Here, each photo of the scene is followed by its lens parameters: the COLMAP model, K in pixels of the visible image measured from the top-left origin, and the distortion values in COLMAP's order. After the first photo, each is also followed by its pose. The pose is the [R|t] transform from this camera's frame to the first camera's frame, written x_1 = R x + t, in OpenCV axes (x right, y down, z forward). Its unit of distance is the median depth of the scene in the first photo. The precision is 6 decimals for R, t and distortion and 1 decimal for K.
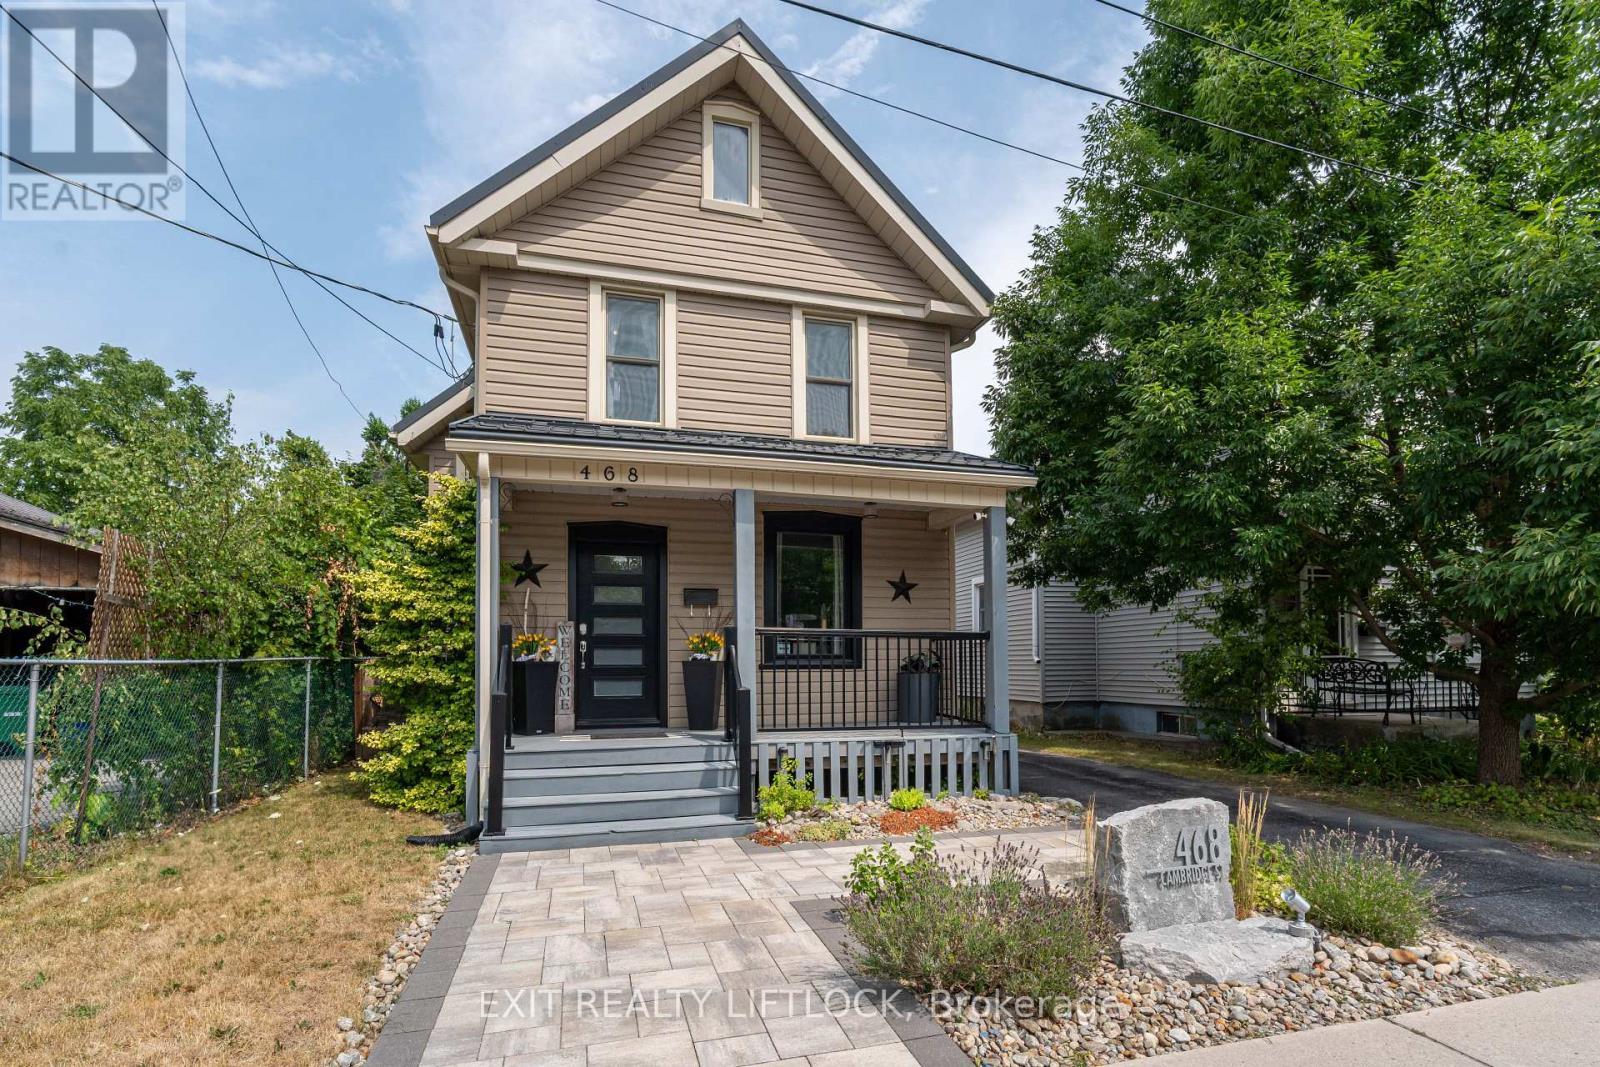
lens RADIAL K [[758.6, 0, 800.0], [0, 758.6, 542.2], [0, 0, 1]] dist [-0.005159, 0.000164]
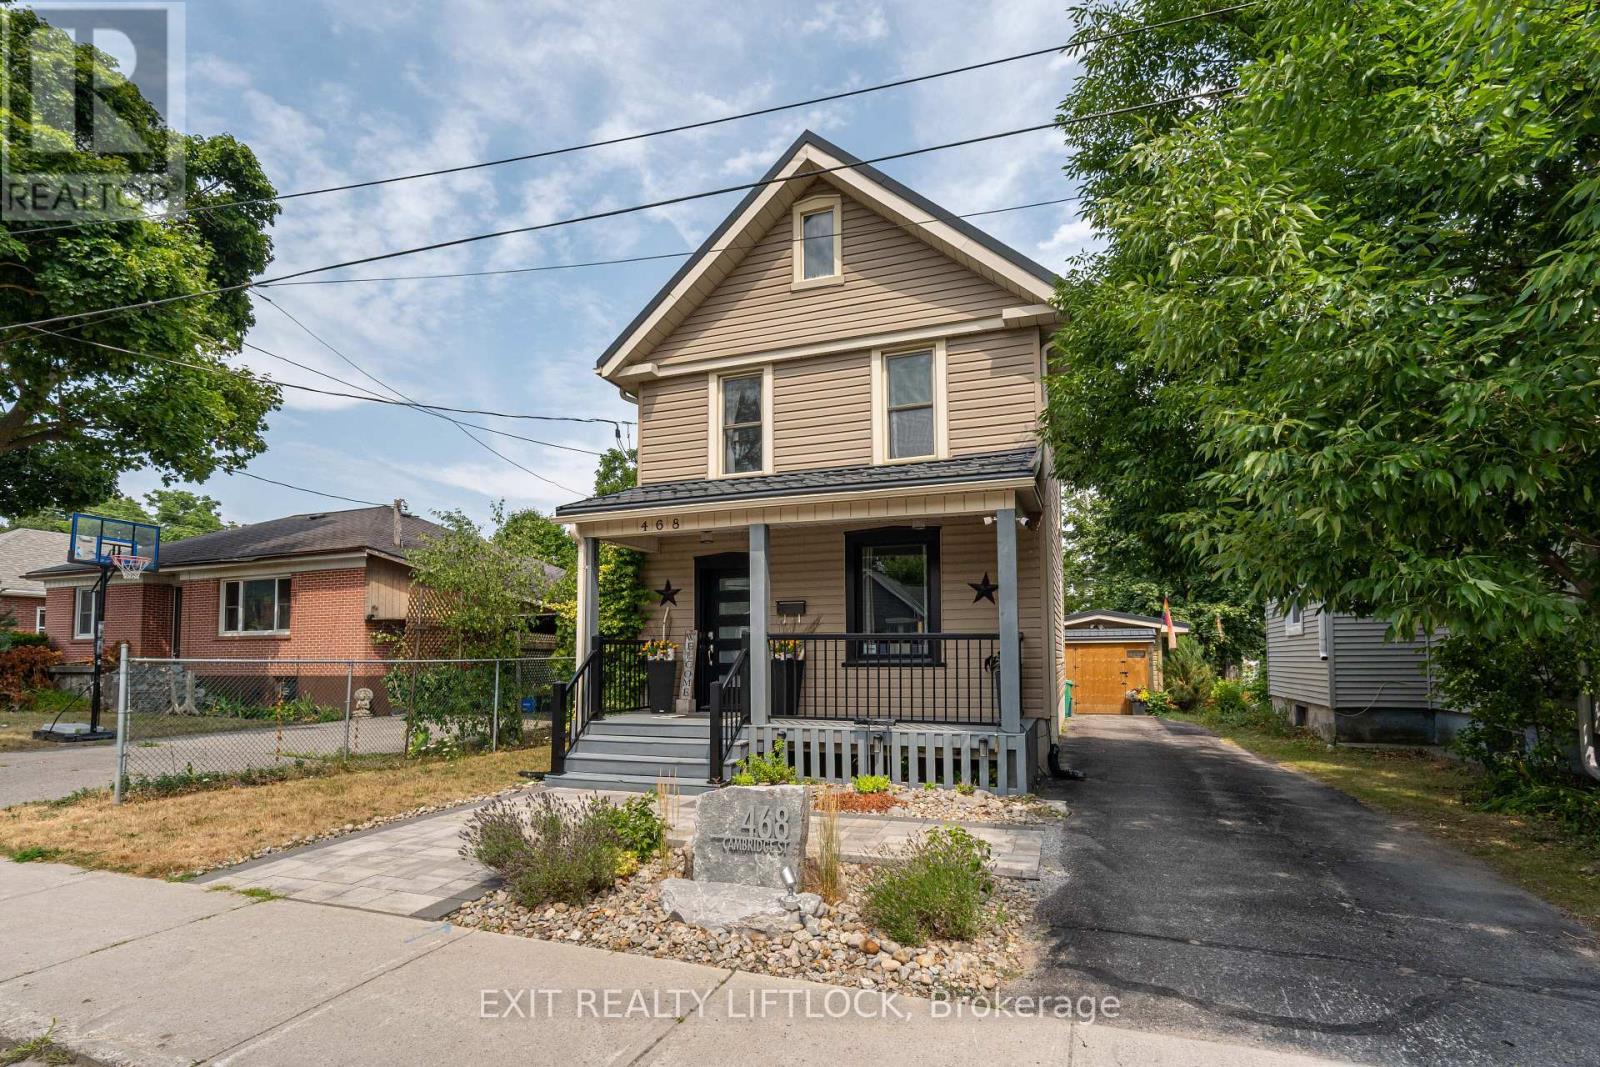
lens RADIAL K [[710.6, 0, 792.0], [0, 710.6, 519.4], [0, 0, 1]] dist [-0.005744, 0.000266]
pose [[0.827420, -0.106379, -0.551416, 0.488386], [0.088163, 0.994325, -0.059533, -0.001504], [0.554620, 0.000644, 0.832103, 0.036472]]
